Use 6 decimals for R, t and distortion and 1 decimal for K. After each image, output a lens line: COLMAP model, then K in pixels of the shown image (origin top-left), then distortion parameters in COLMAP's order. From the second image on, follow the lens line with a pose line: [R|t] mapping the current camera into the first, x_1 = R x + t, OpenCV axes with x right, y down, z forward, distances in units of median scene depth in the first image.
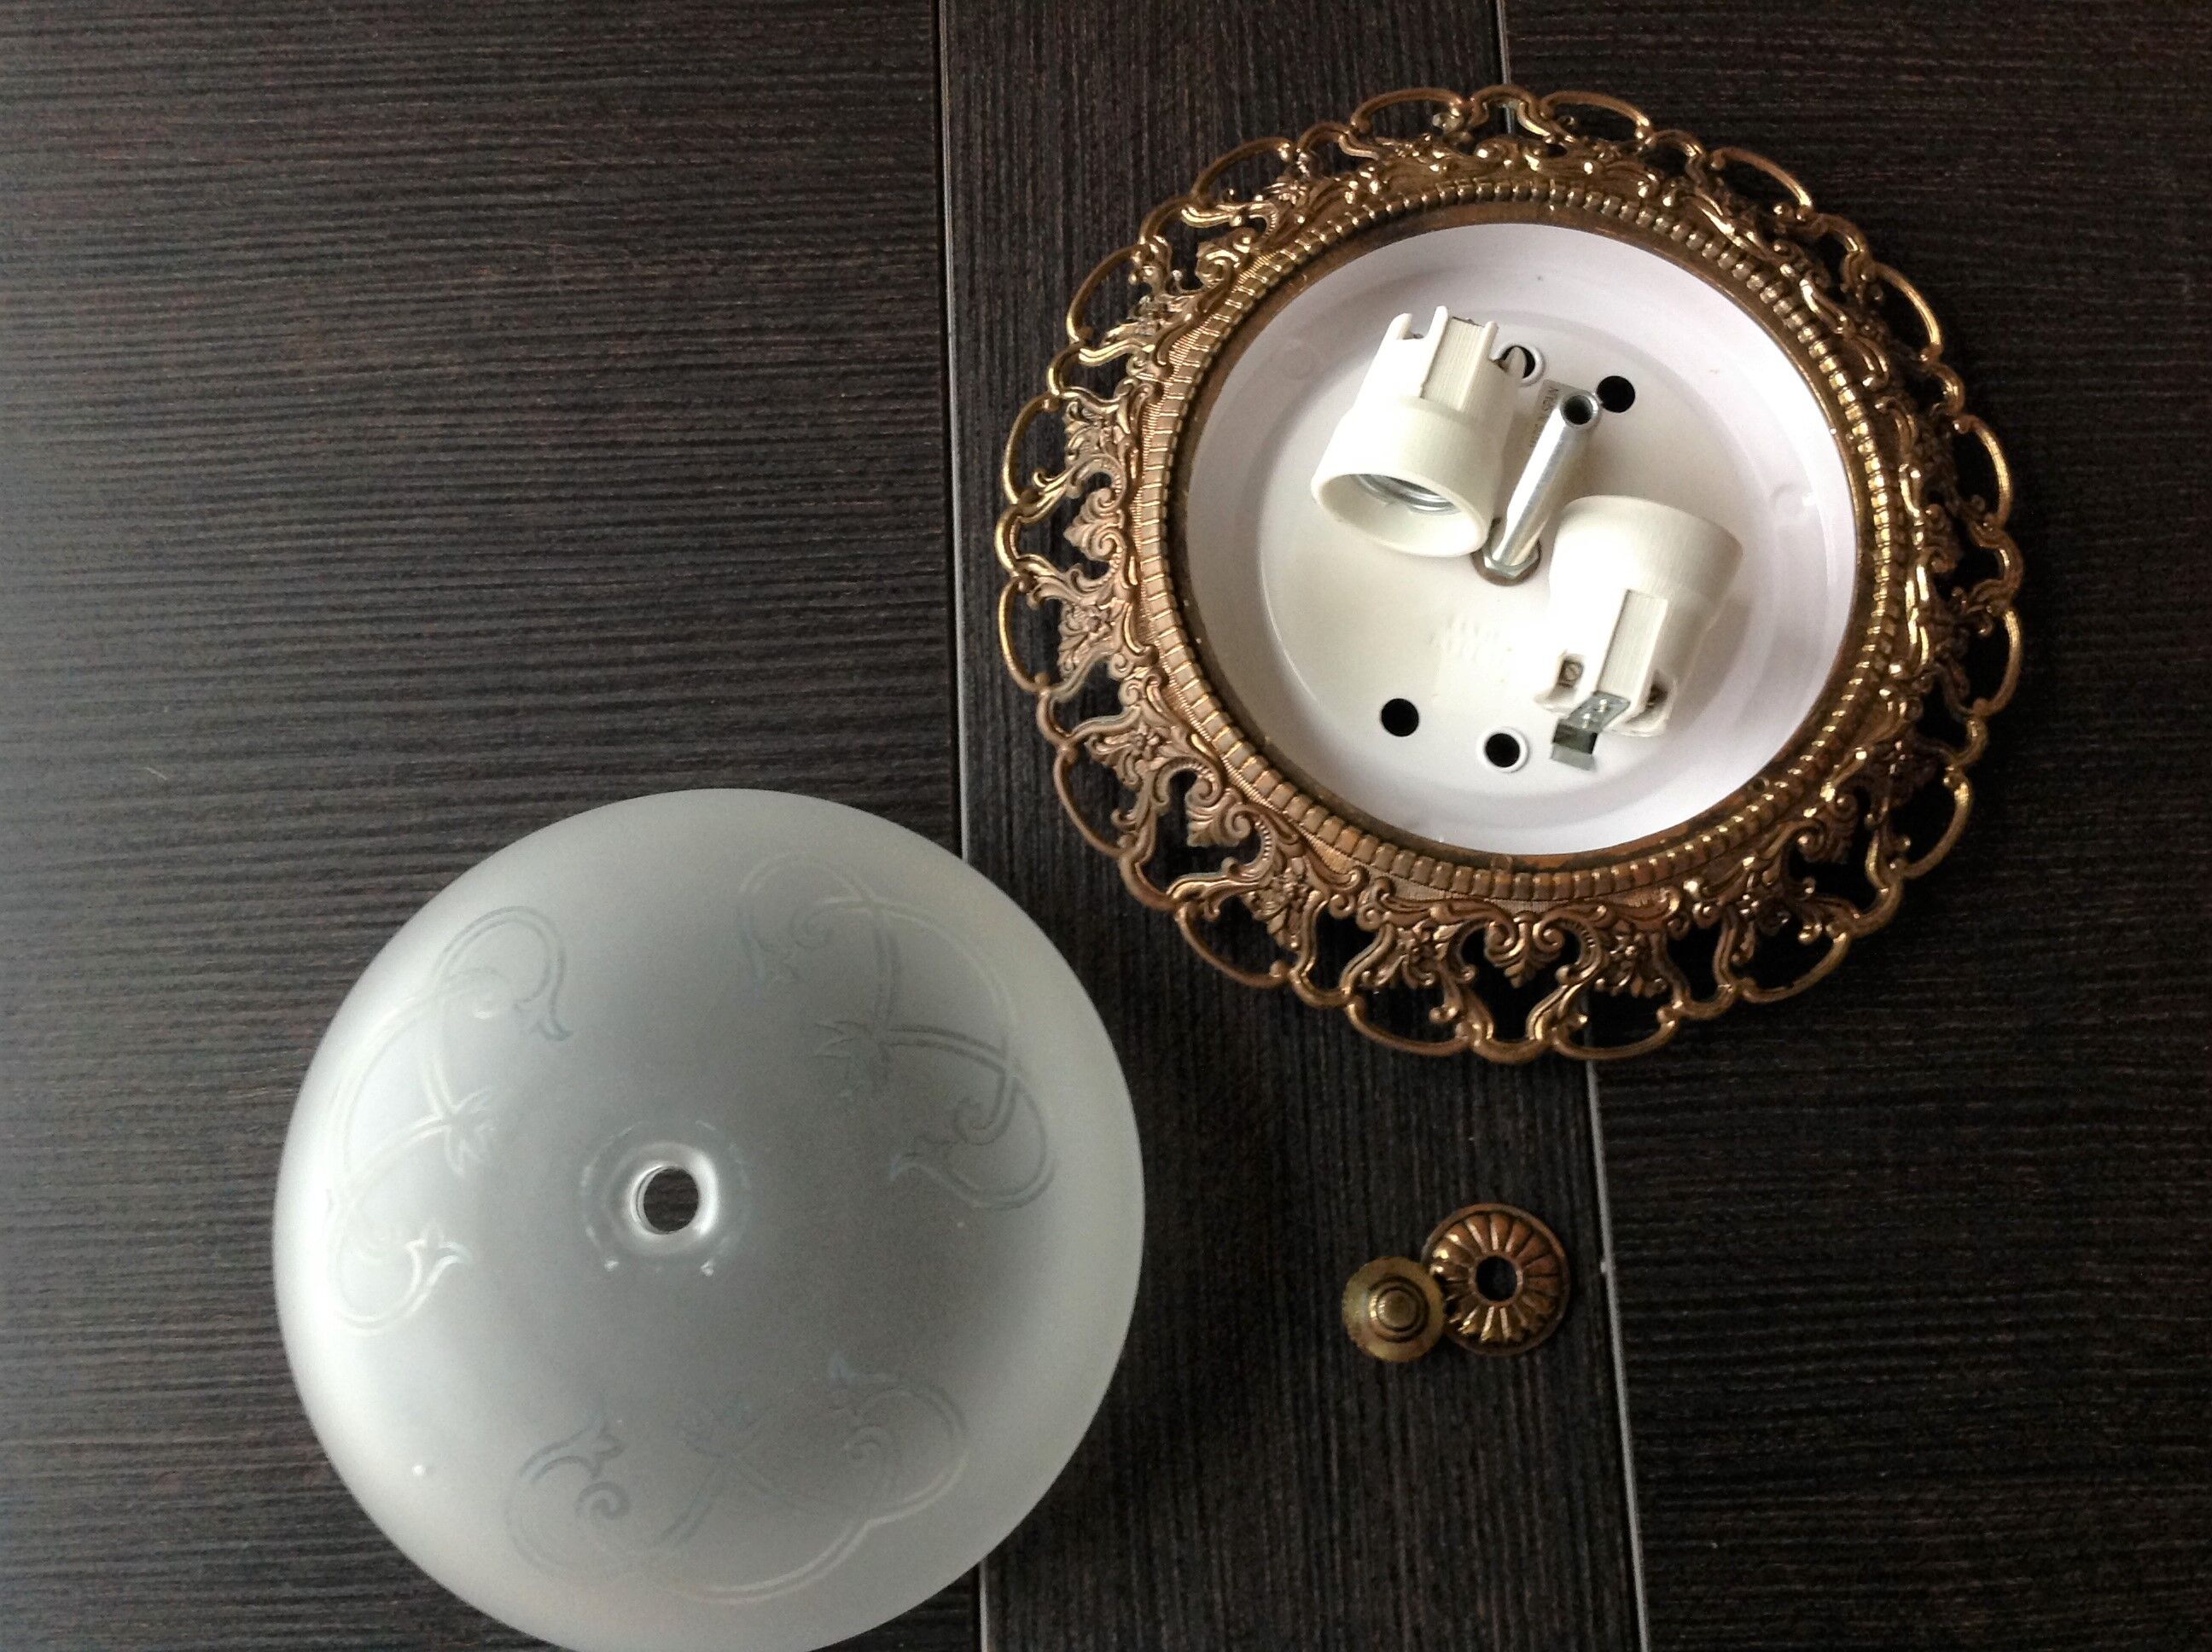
lens RADIAL K [[2111.6, 0, 1106.0], [0, 2111.6, 826.0], [0, 0, 1]] dist [0.149324, -0.368187]
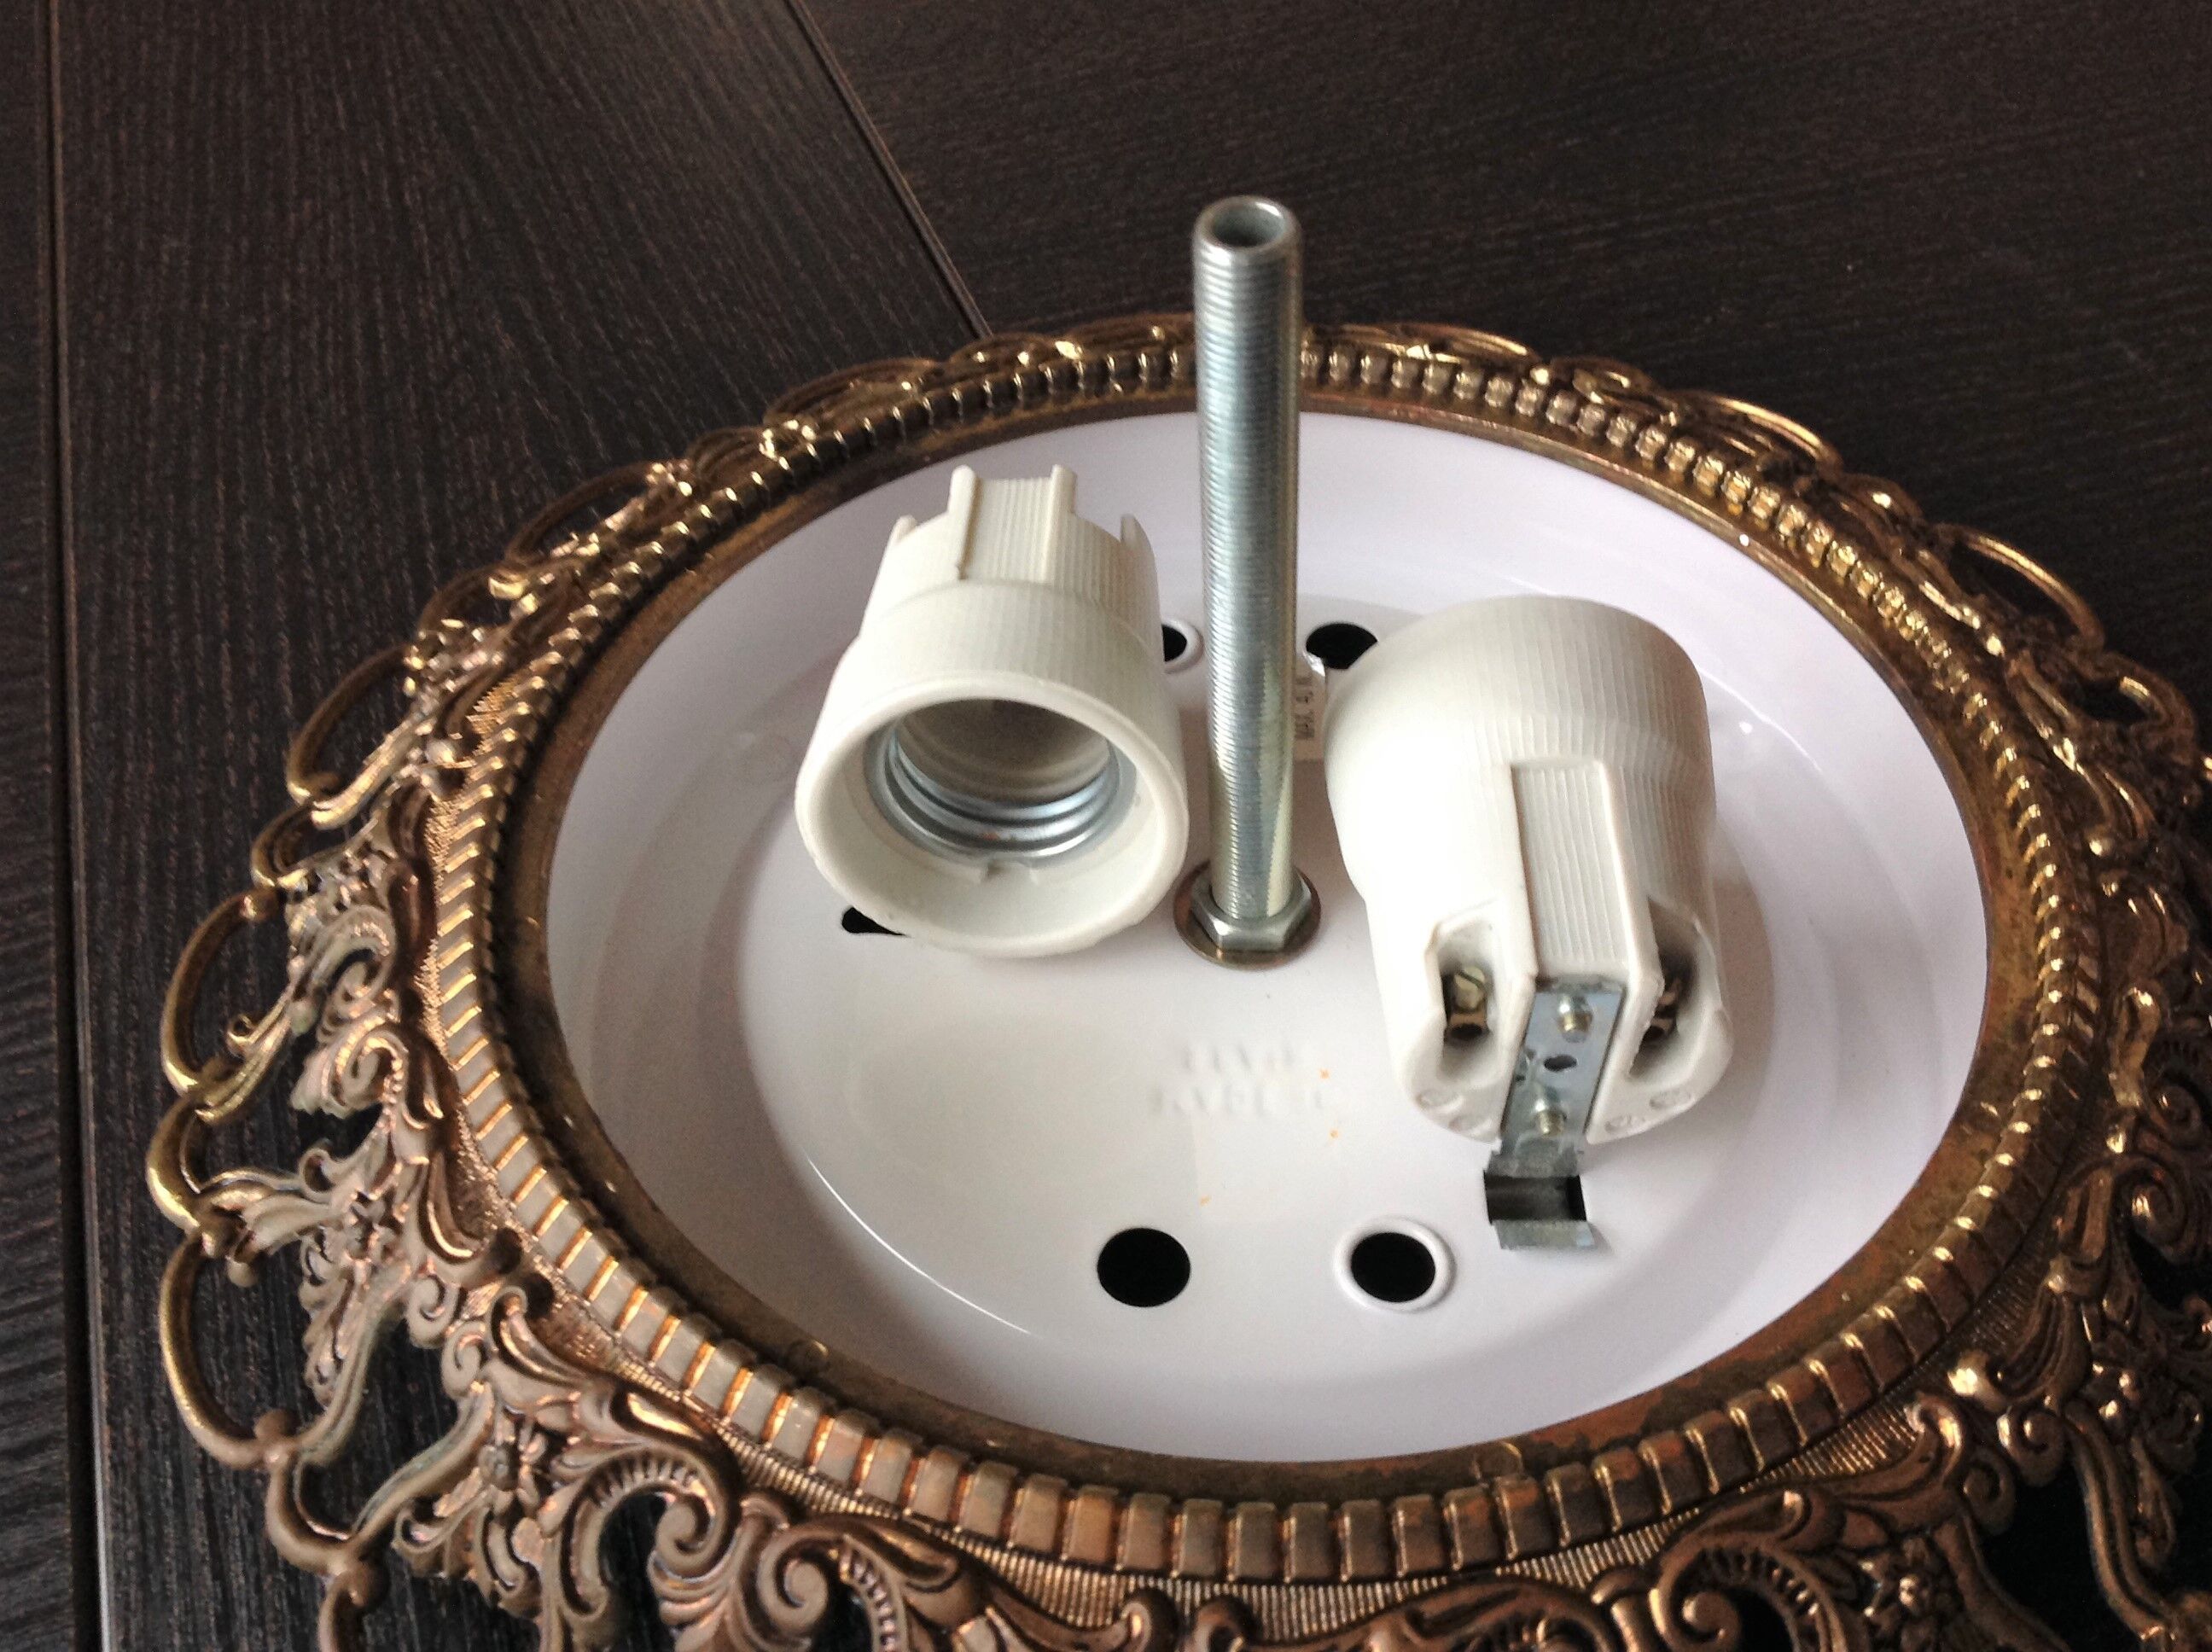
lens RADIAL K [[2111.6, 0, 1106.0], [0, 2111.6, 826.0], [0, 0, 1]] dist [0.149324, -0.368187]
pose [[0.953415, -0.237137, 0.186458, 0.075018], [0.299694, 0.815095, -0.495786, 0.090111], [-0.034412, 0.528570, 0.848192, 0.607173]]
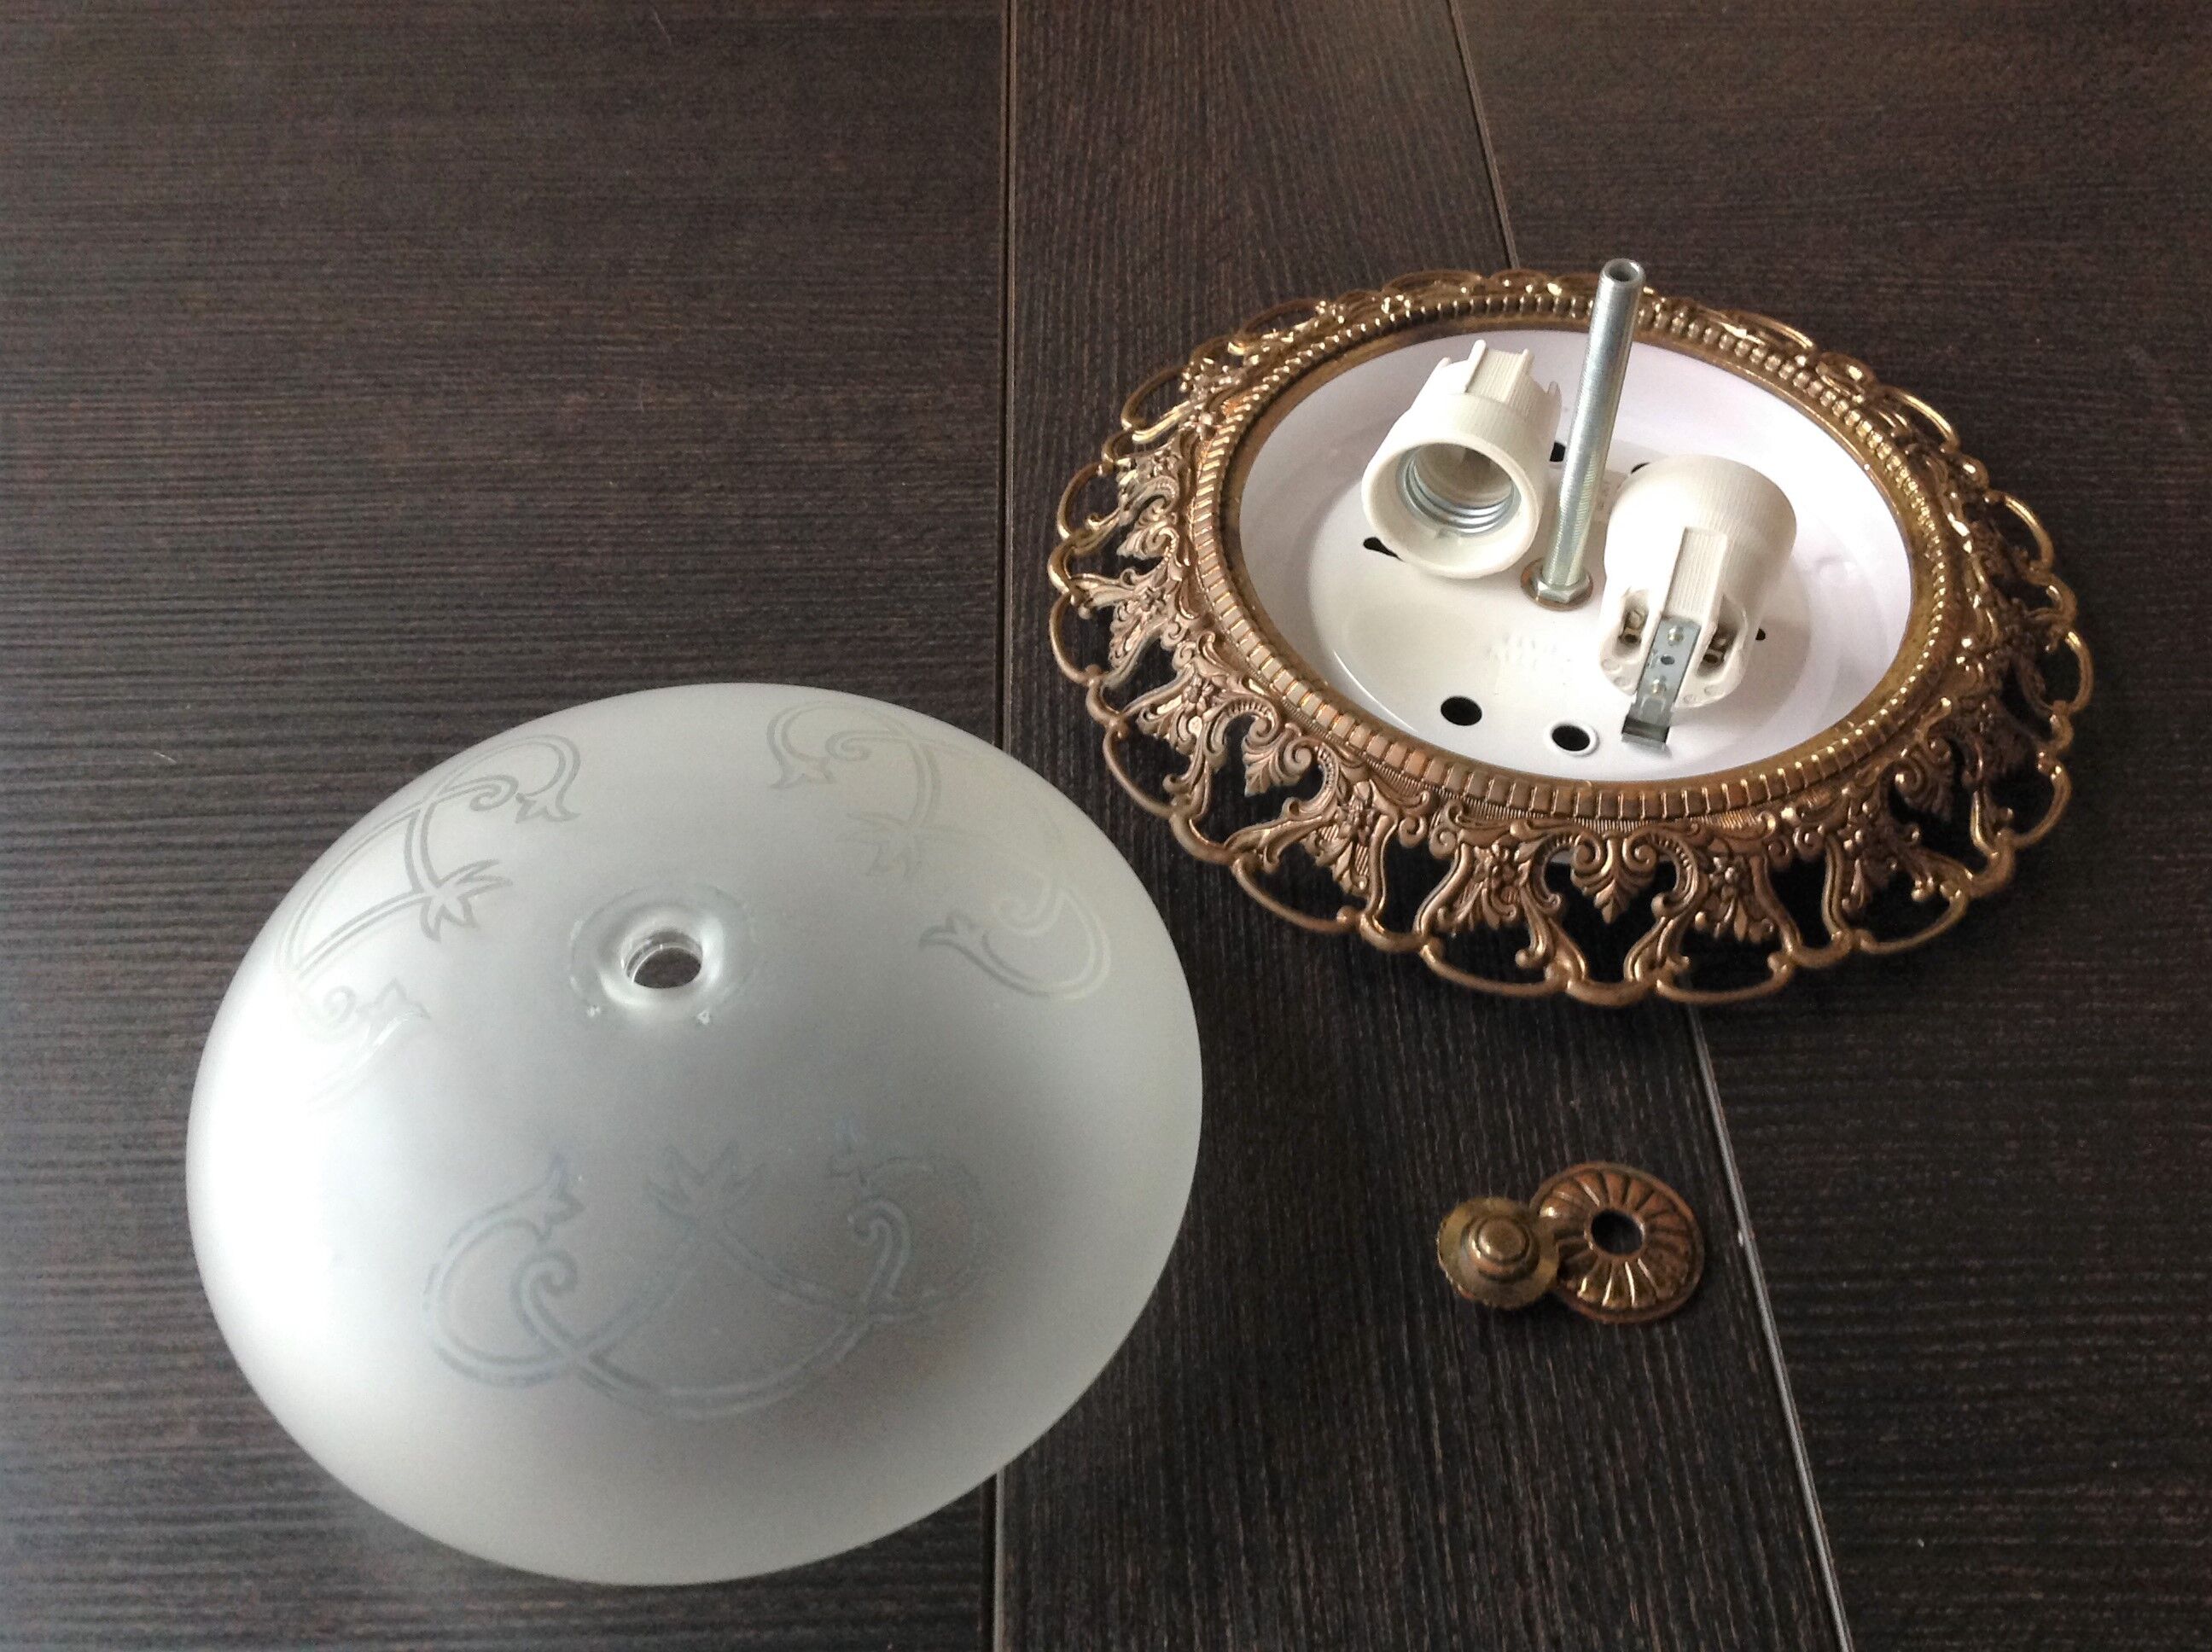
lens RADIAL K [[2111.6, 0, 1106.0], [0, 2111.6, 826.0], [0, 0, 1]] dist [0.149324, -0.368187]
pose [[0.999835, 0.017437, -0.005155, -0.017993], [-0.017857, 0.888217, -0.459076, 0.457225], [-0.003426, 0.459093, 0.888382, 0.169958]]
